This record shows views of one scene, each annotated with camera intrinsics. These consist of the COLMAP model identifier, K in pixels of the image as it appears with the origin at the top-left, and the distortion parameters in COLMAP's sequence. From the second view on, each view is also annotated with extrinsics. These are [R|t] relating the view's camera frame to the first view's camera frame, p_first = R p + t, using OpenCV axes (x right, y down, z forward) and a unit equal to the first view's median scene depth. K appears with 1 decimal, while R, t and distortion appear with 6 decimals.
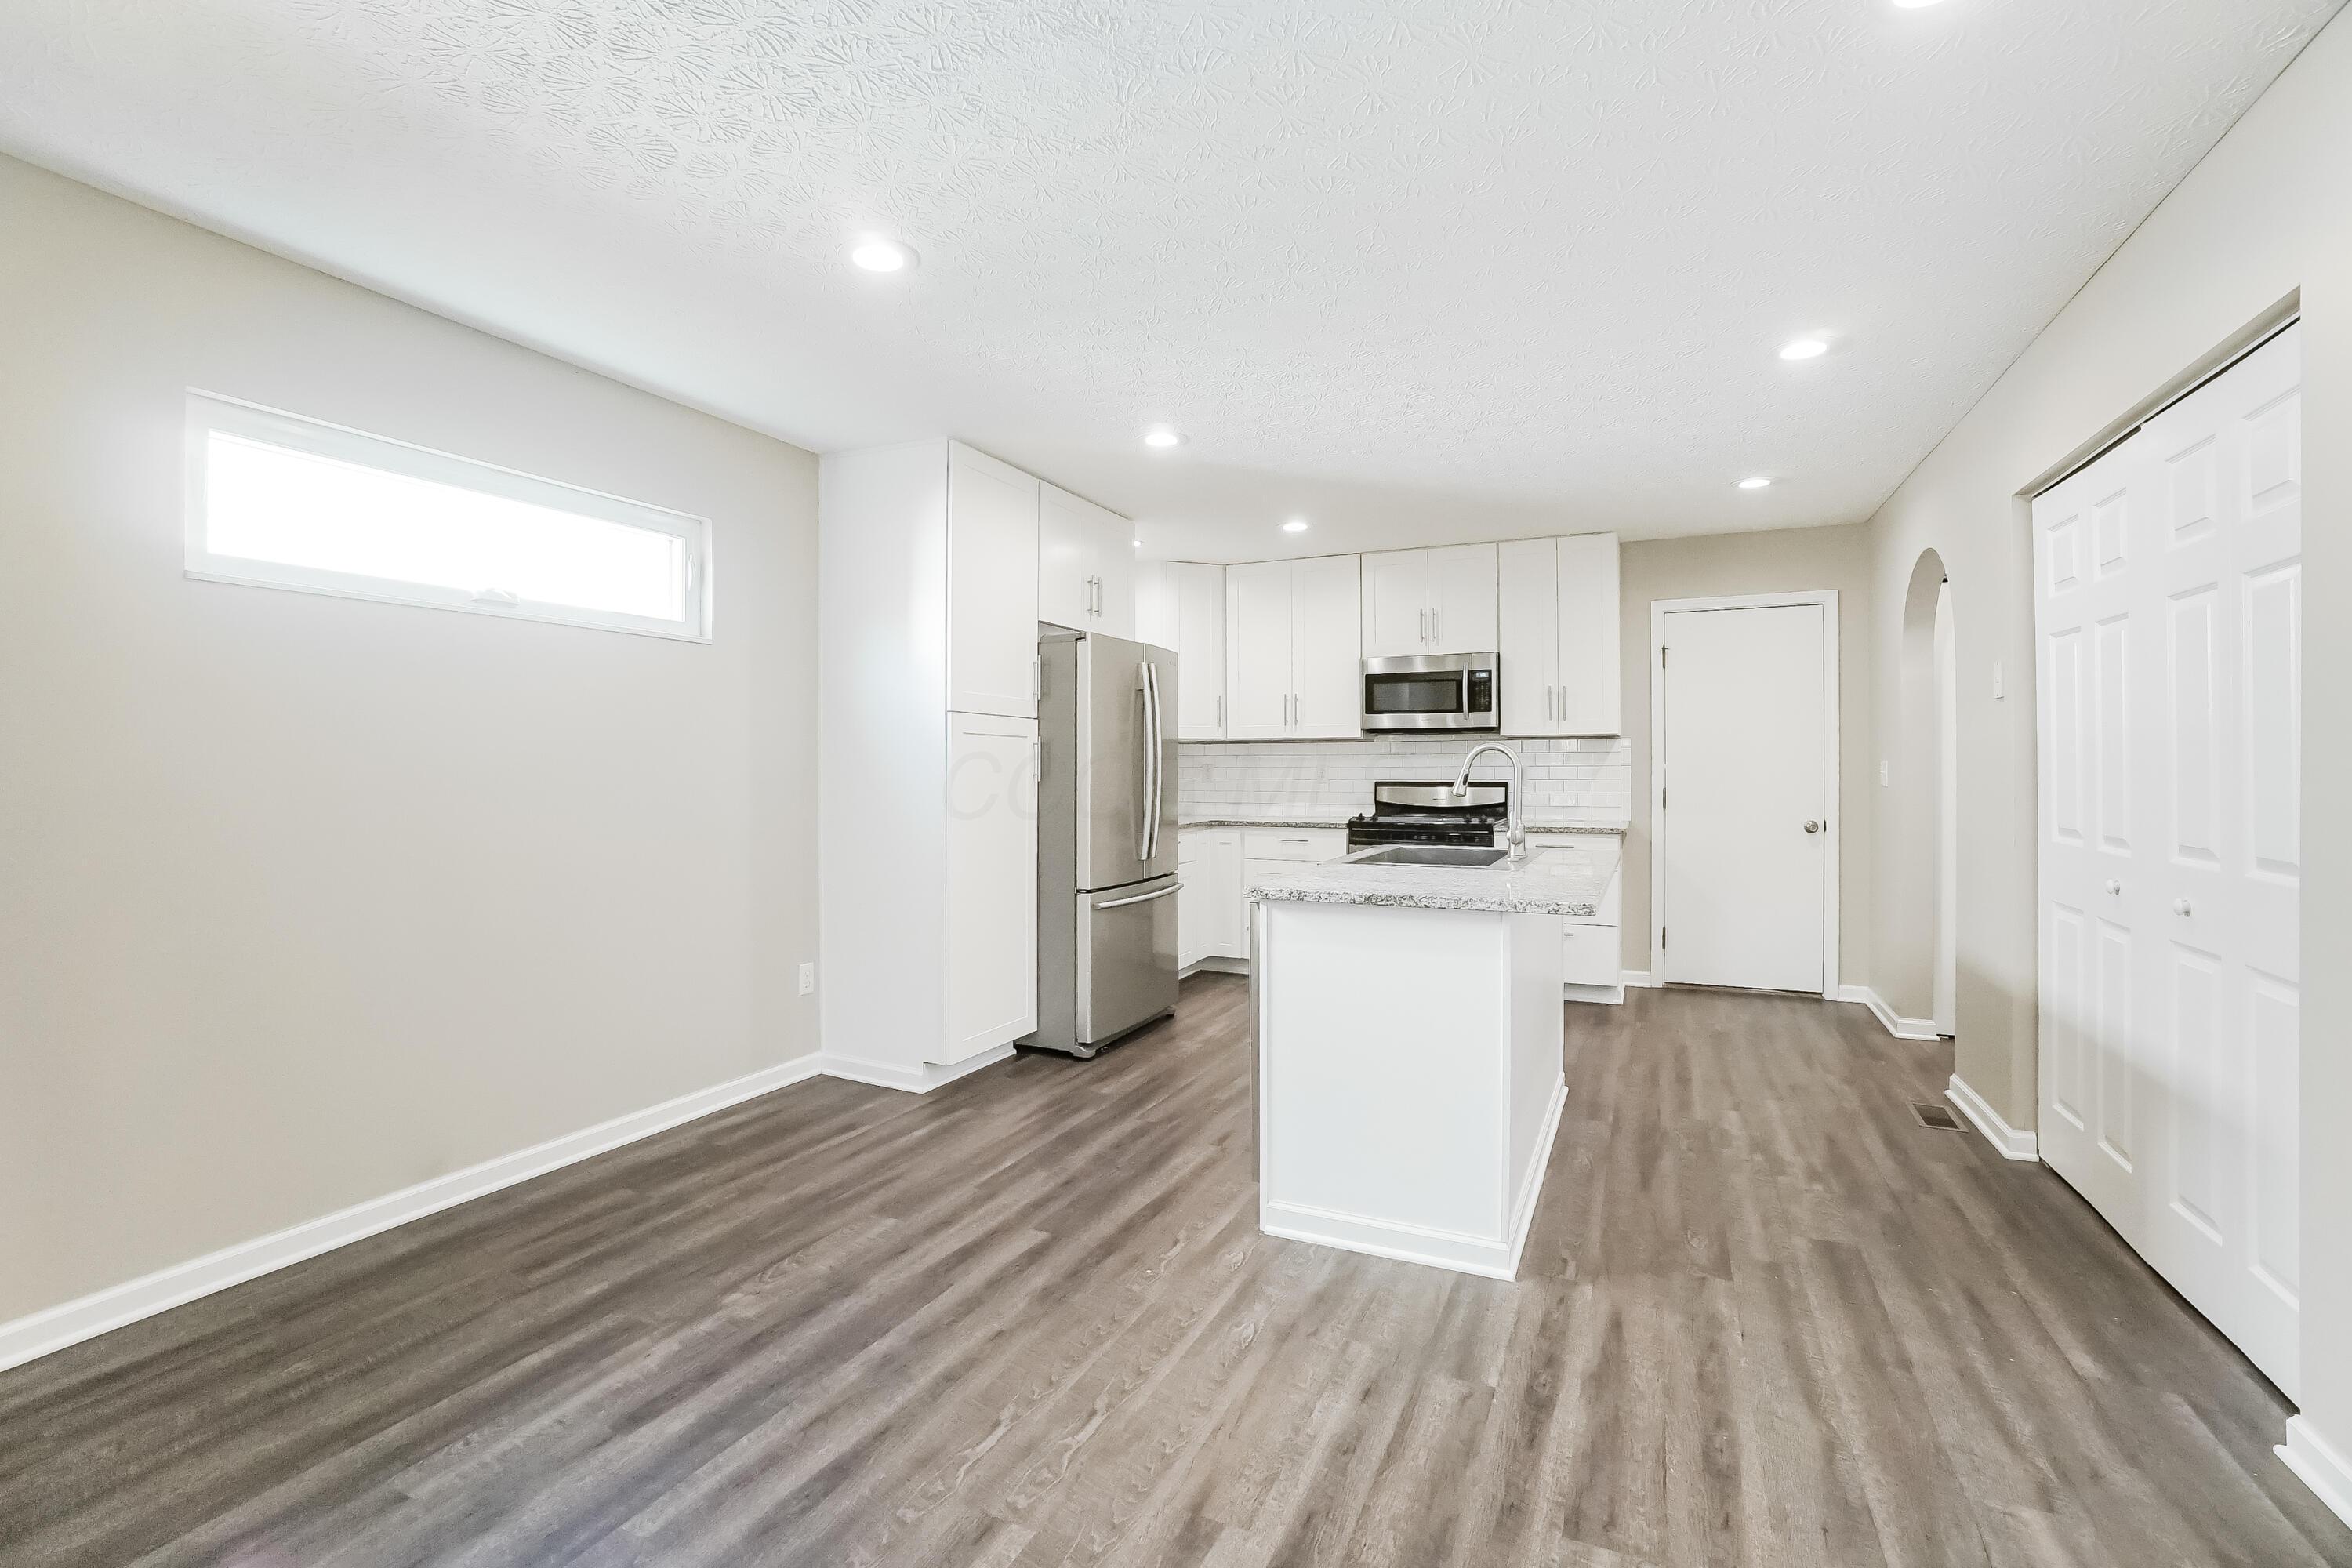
lens RADIAL K [[1036.2, 0, 1165.8], [0, 1036.2, 775.3], [0, 0, 1]] dist [-0.035667, 0.001633]
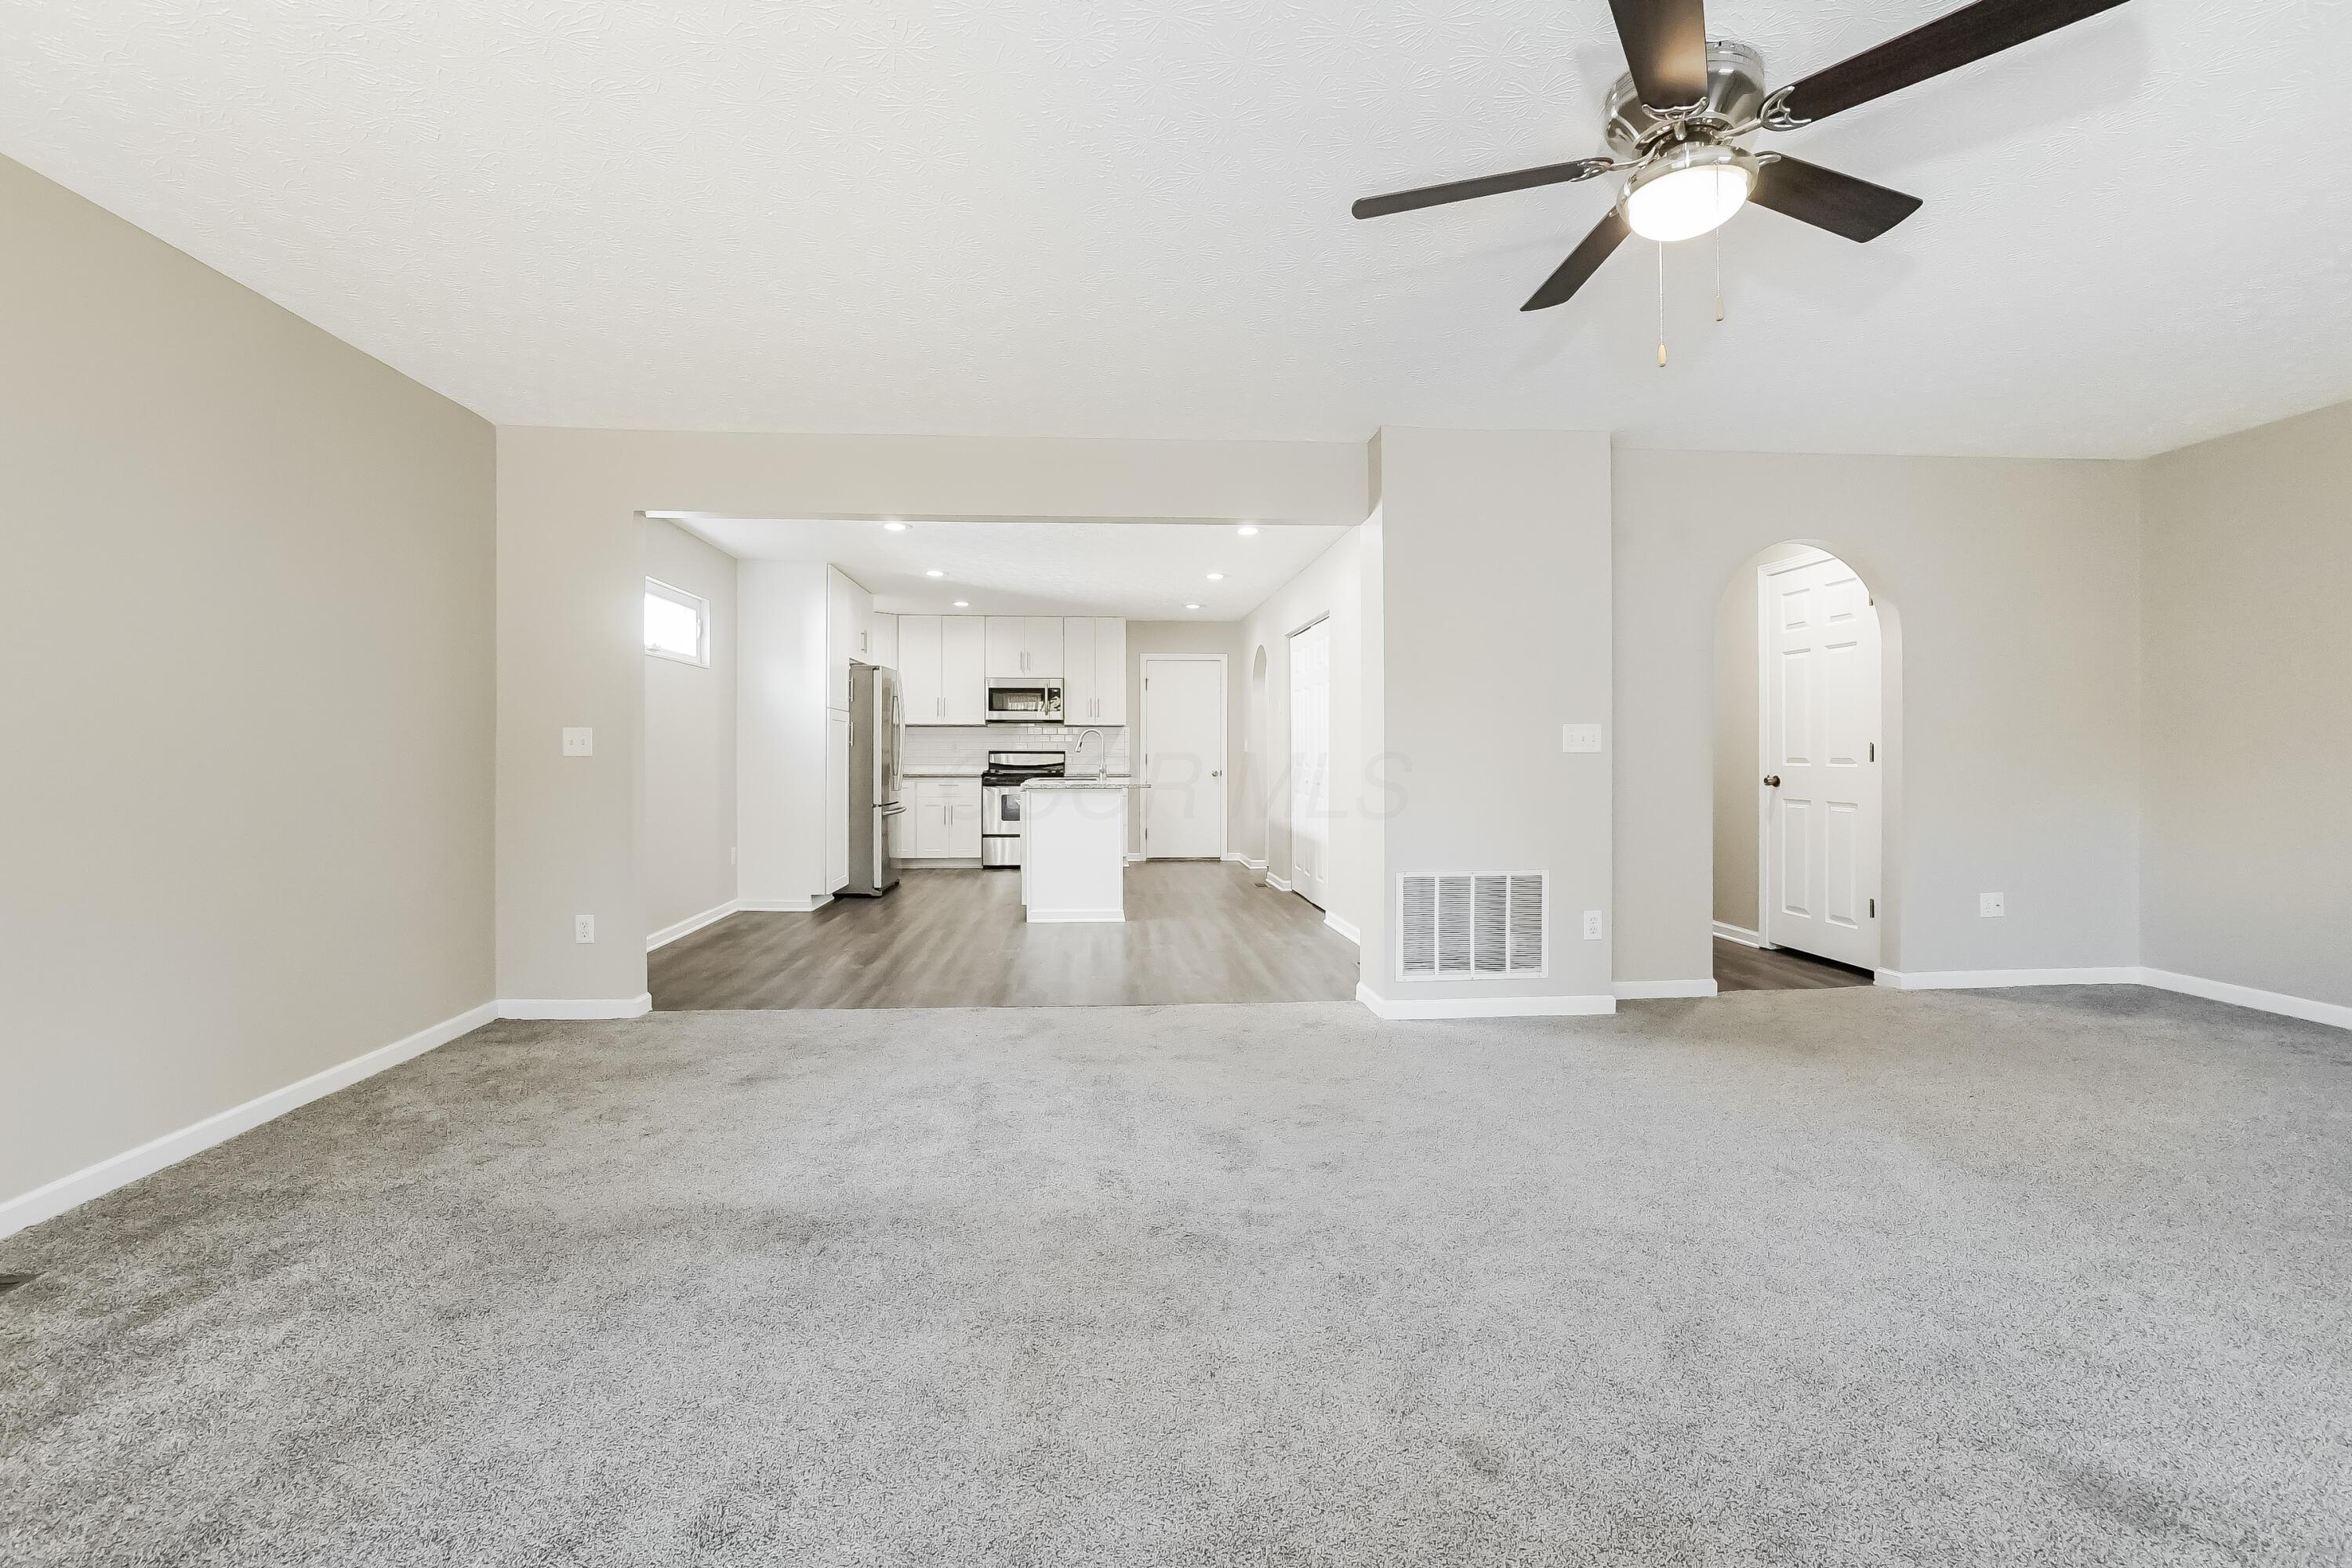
lens RADIAL K [[1036.2, 0, 1173.0], [0, 1036.2, 769.2], [0, 0, 1]] dist [-0.035667, 0.001633]
pose [[0.865341, -0.003699, 0.501170, -0.529306], [-0.000434, 0.999967, 0.008130, 0.029976], [-0.501184, -0.007252, 0.865310, -0.828072]]
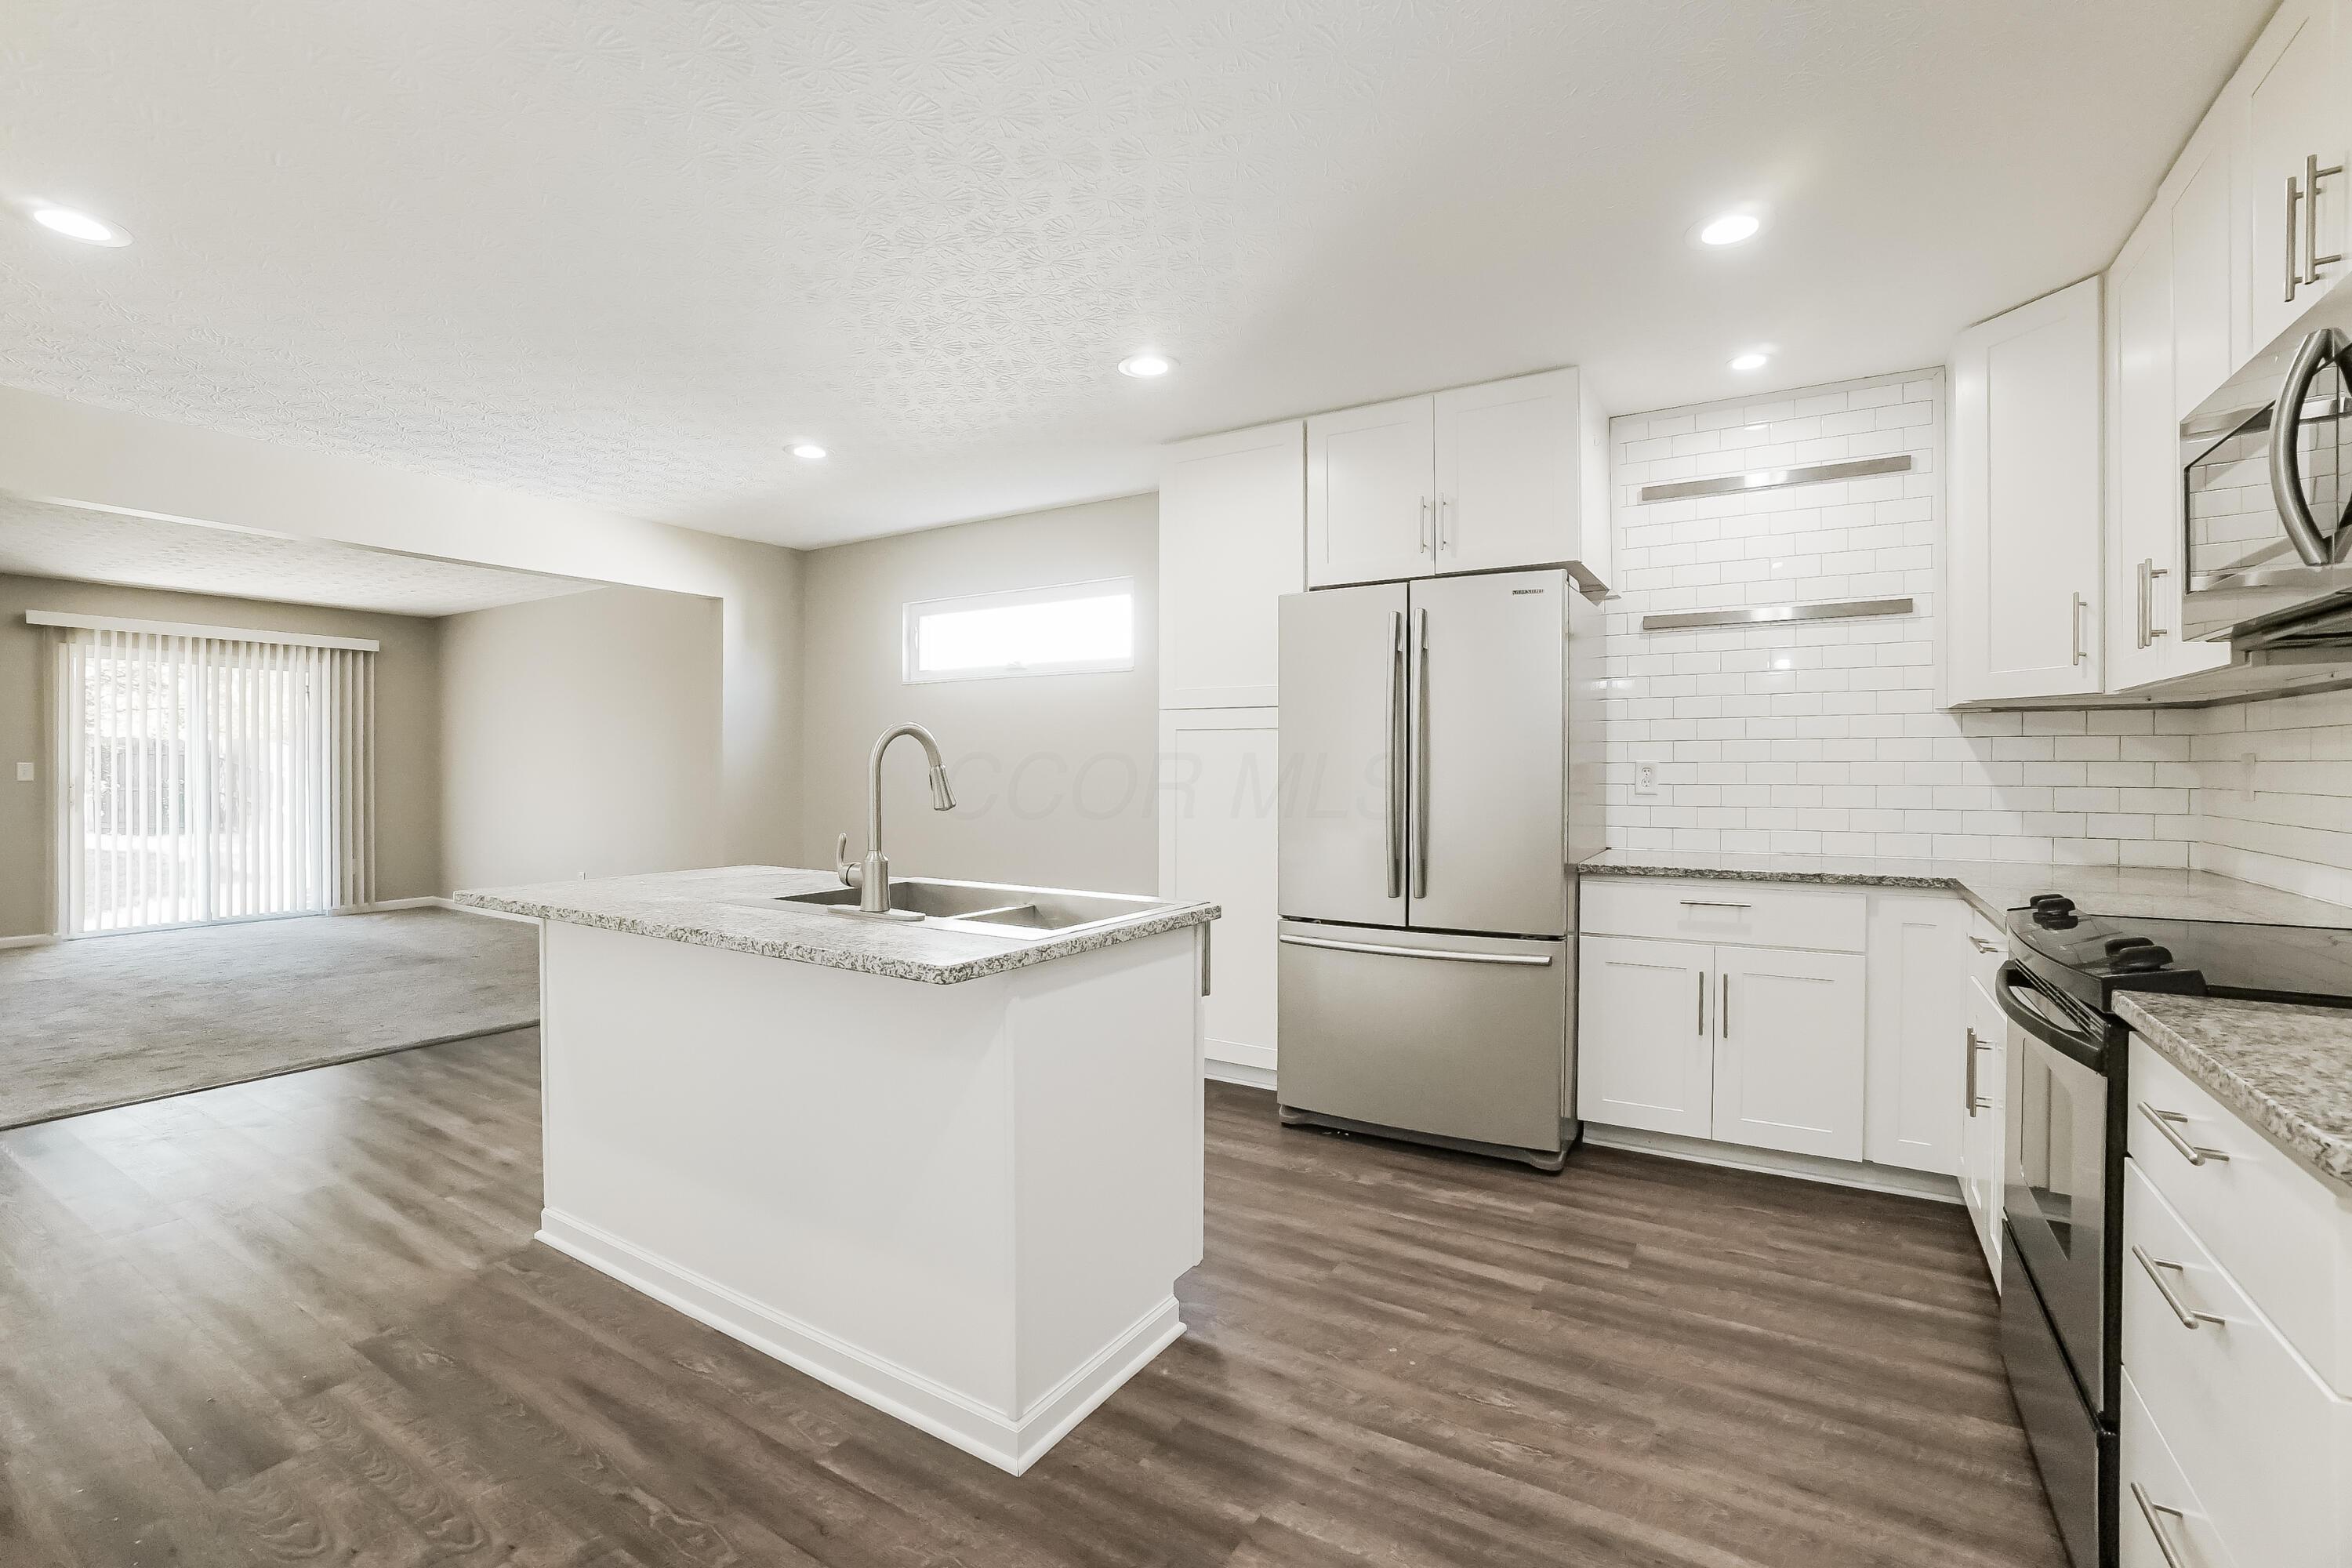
lens RADIAL K [[1036.2, 0, 1158.2], [0, 1036.2, 773.1], [0, 0, 1]] dist [-0.035667, 0.001633]
pose [[-0.124537, 0.000630, -0.992215, 0.674595], [-0.009247, 0.999956, 0.001796, 0.001028], [0.992172, 0.009399, -0.124525, 0.912990]]
